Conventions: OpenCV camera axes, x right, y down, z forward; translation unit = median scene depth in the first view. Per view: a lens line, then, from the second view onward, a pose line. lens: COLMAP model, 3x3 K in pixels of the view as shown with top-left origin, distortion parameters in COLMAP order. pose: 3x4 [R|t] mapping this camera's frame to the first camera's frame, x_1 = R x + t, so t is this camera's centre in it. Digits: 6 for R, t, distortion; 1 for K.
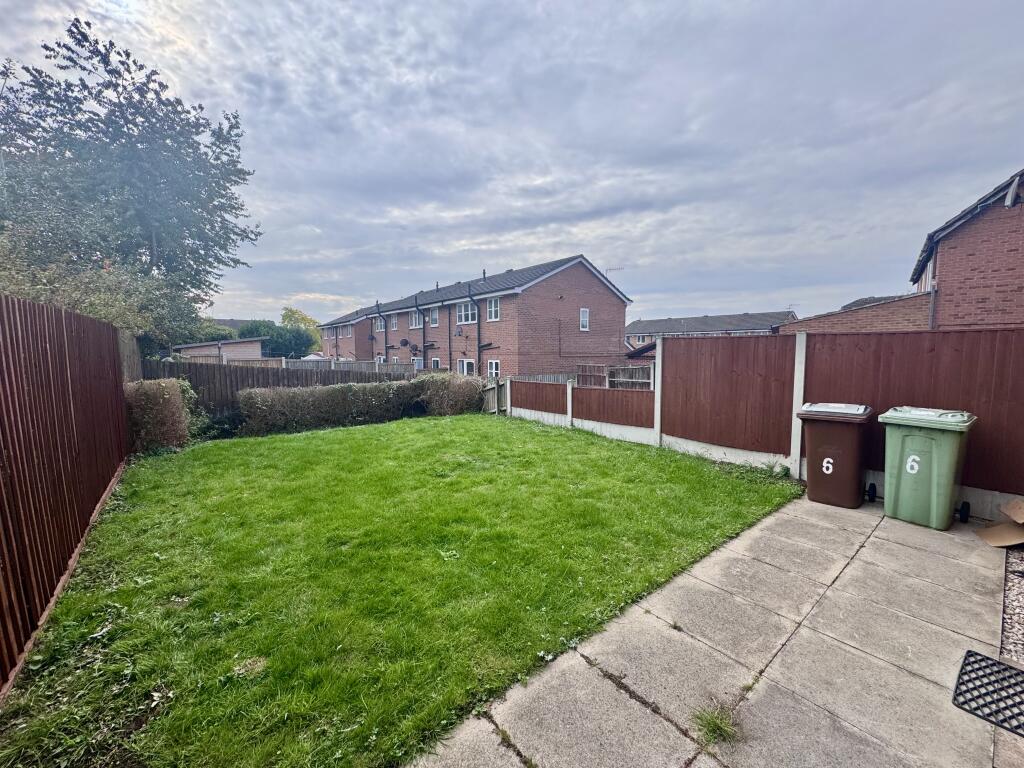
lens RADIAL K [[404.0, 0, 511.9], [0, 404.0, 386.2], [0, 0, 1]] dist [-0.000584, 0.000024]
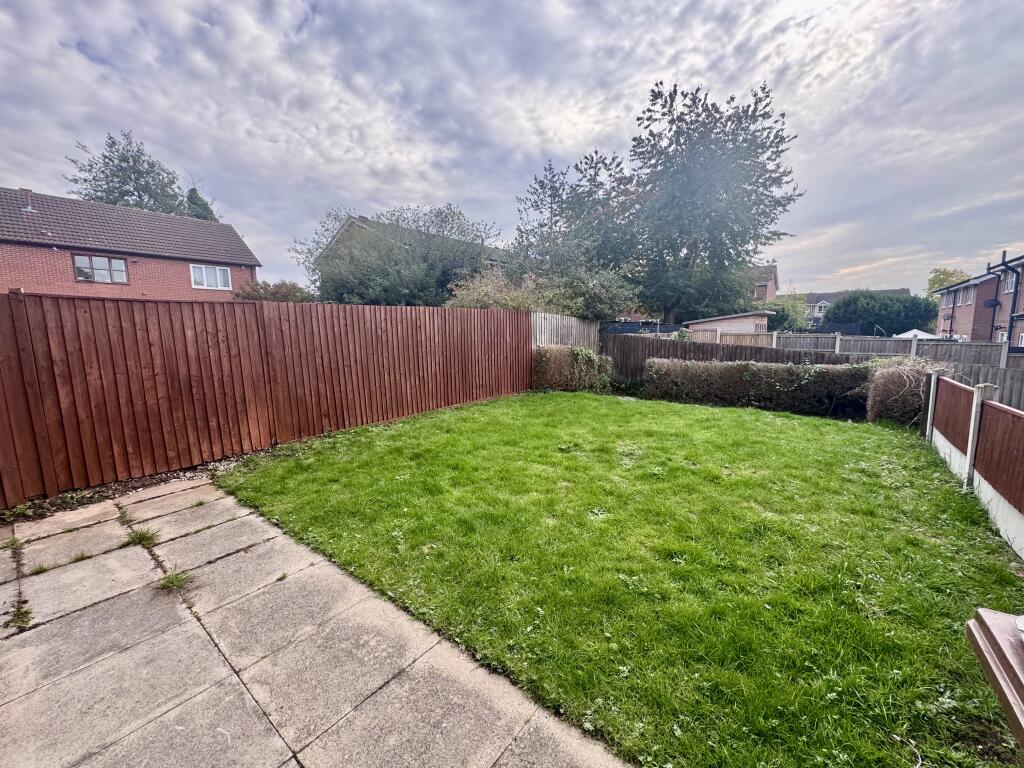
lens RADIAL K [[404.0, 0, 511.9], [0, 404.0, 386.2], [0, 0, 1]] dist [-0.000584, 0.000024]
pose [[0.223109, 0.133857, -0.965559, 1.143061], [-0.075943, 0.989903, 0.119684, -0.066799], [0.971831, 0.046625, 0.231022, 0.993809]]
